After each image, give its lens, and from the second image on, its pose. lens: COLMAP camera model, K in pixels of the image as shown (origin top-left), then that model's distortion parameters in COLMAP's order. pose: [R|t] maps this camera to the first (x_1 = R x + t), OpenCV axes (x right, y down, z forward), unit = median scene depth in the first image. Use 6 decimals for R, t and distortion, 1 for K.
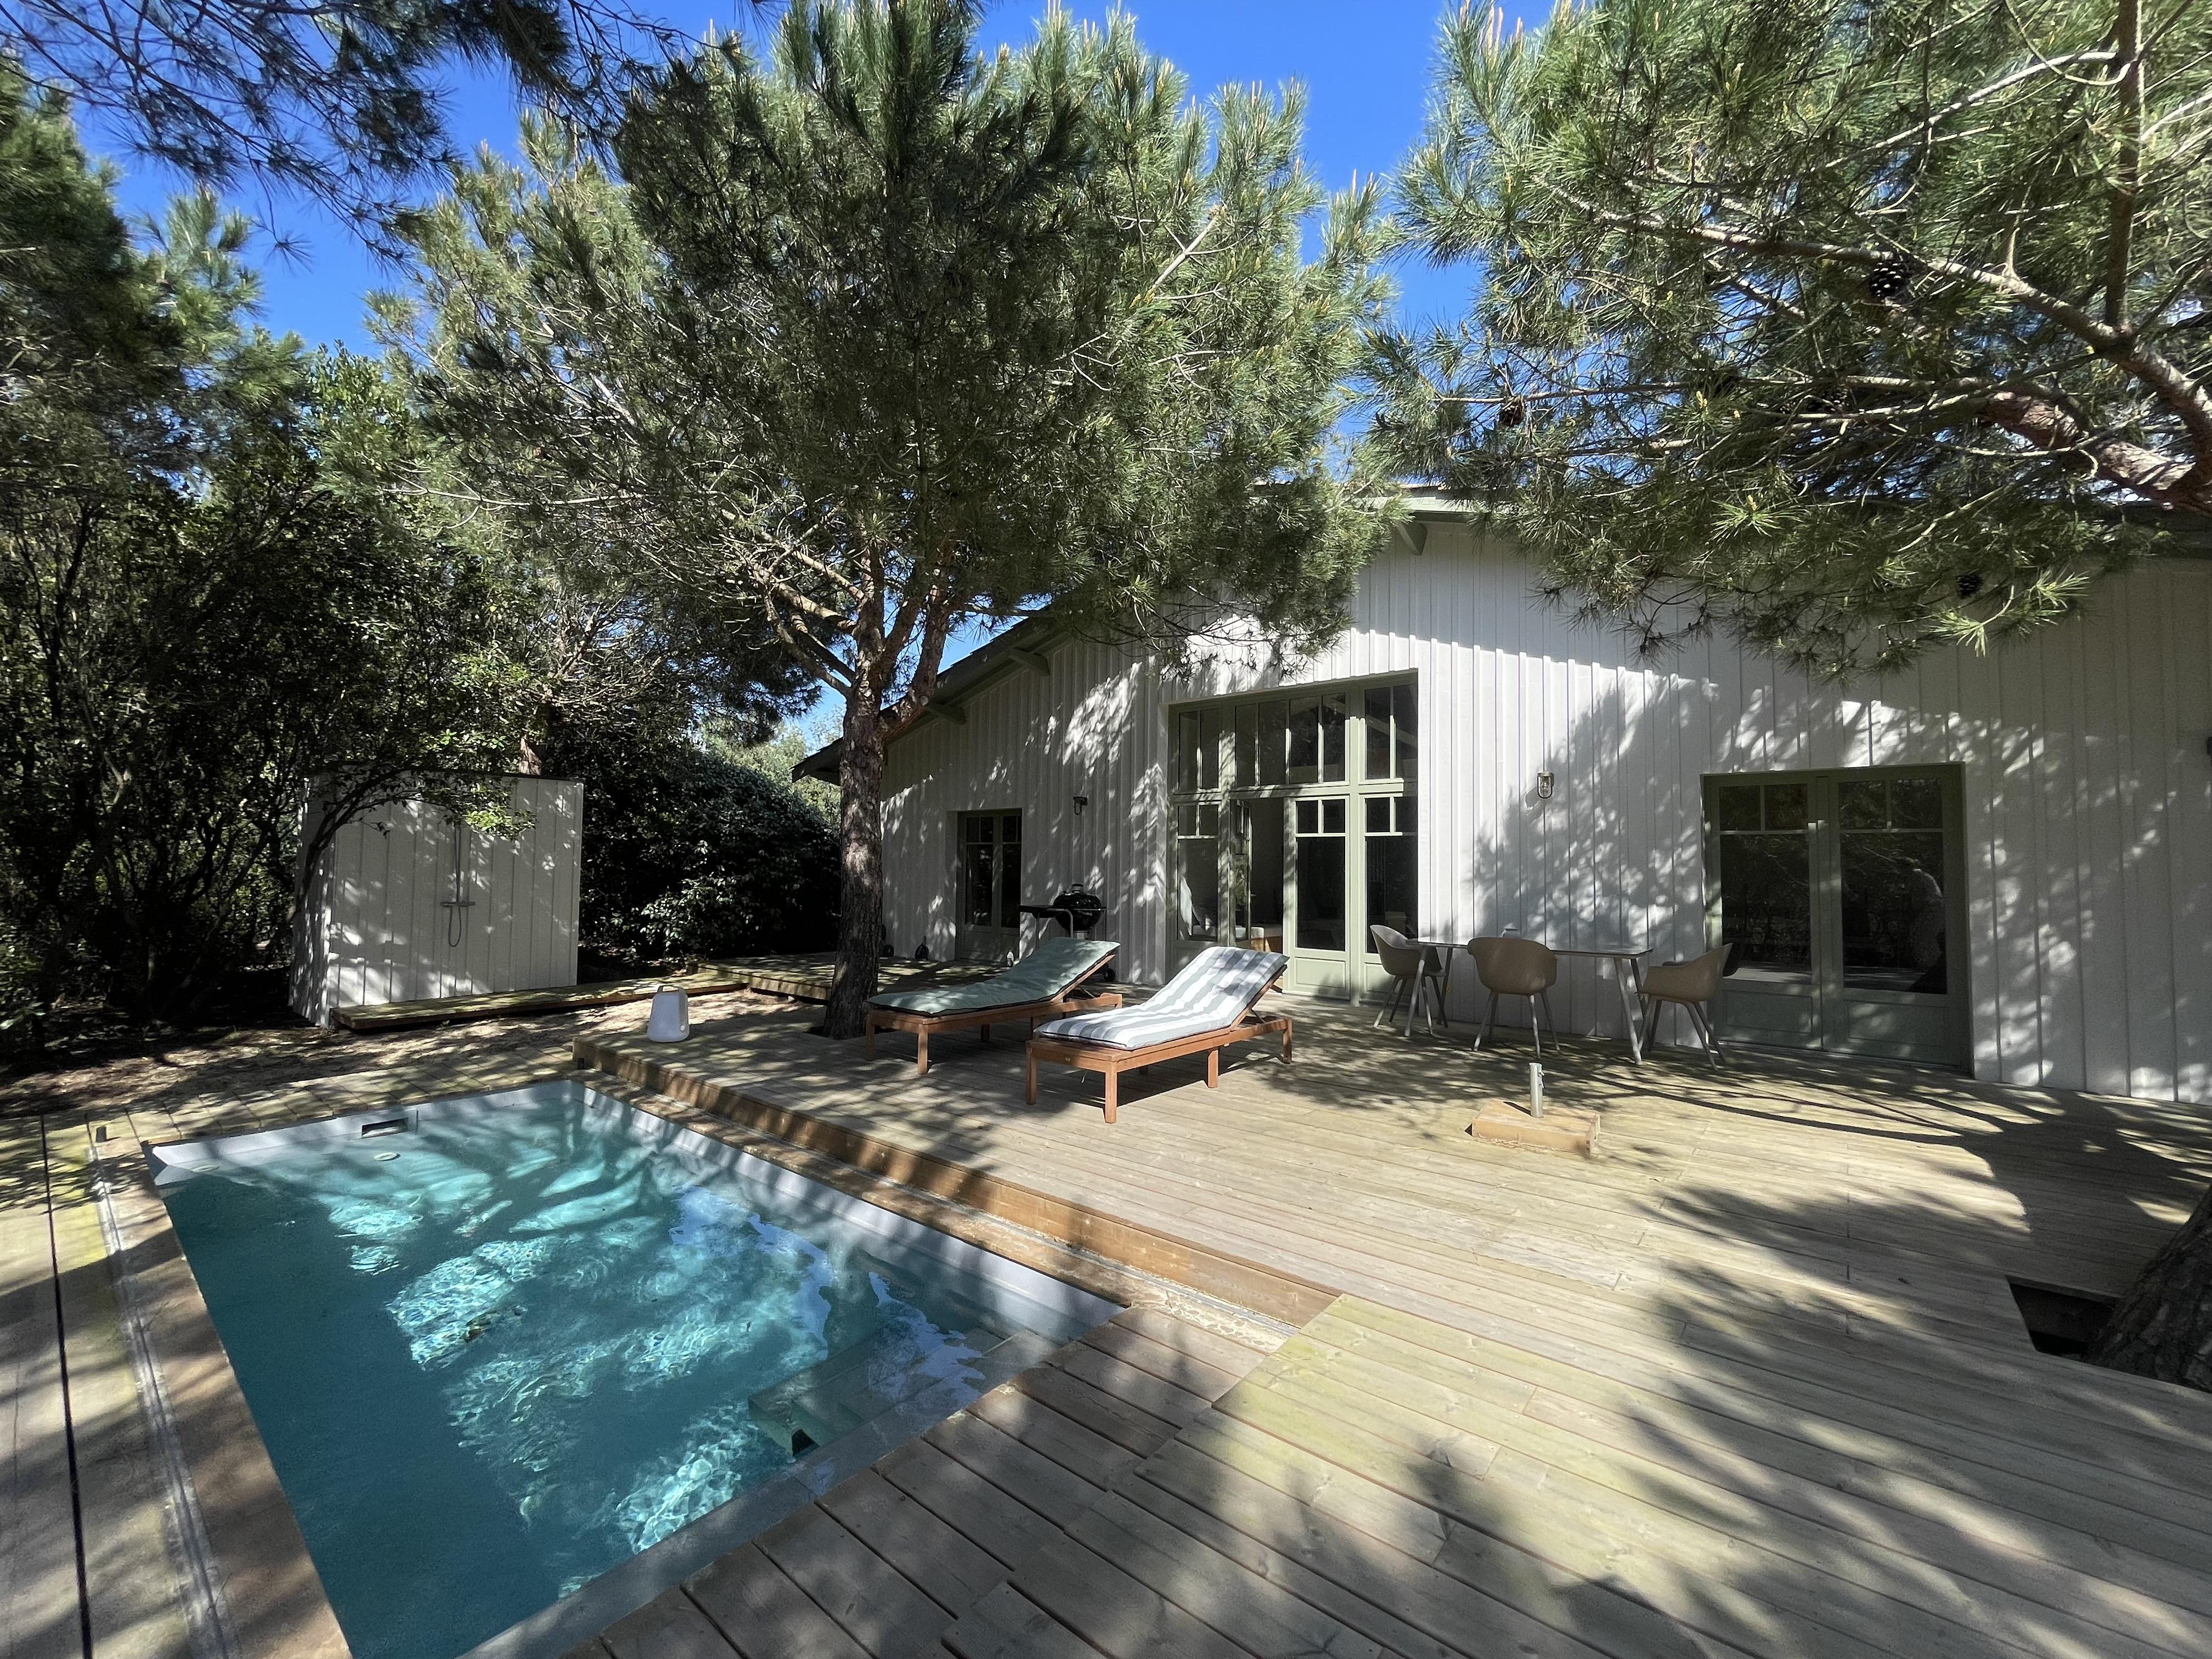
lens RADIAL K [[890.8, 0, 1106.0], [0, 890.8, 829.5], [0, 0, 1]] dist [-0.018915, 0.005195]
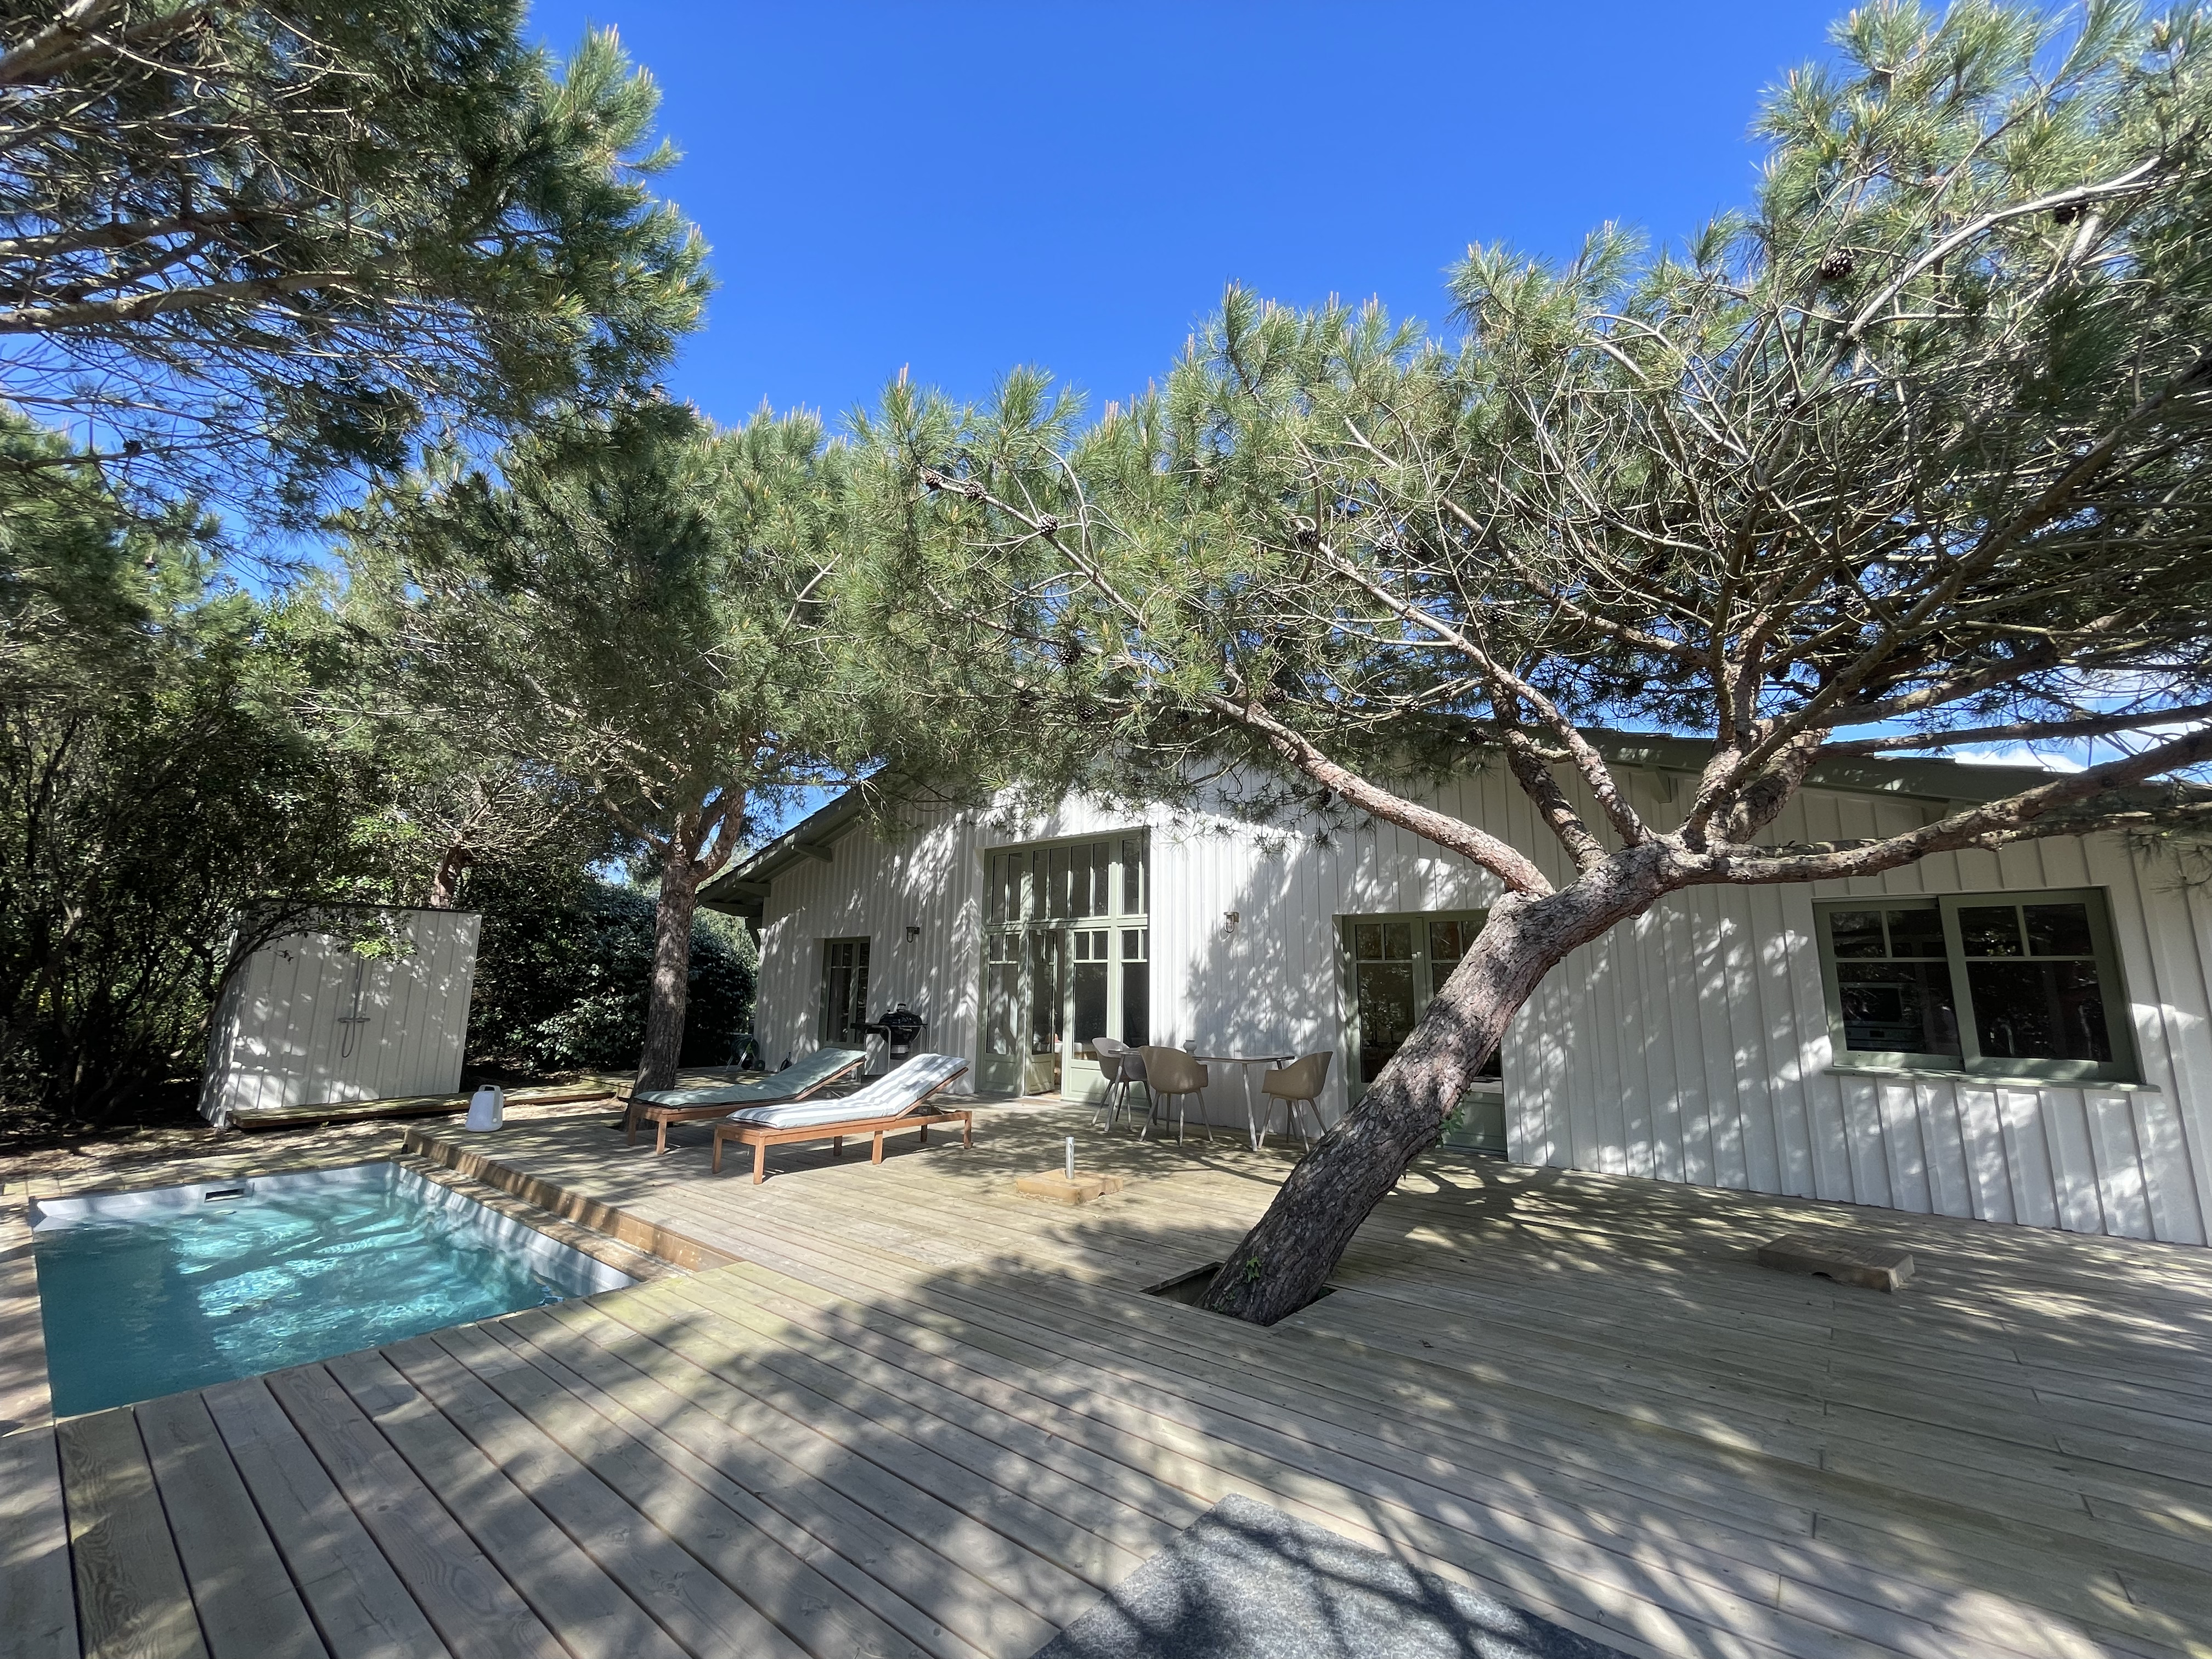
lens RADIAL K [[888.8, 0, 1106.0], [0, 888.8, 829.5], [0, 0, 1]] dist [-0.015053, 0.000269]
pose [[0.999918, 0.000052, 0.012770, 0.294768], [0.001580, 0.991796, -0.127820, -0.017747], [-0.012672, 0.127830, 0.991715, -0.235037]]
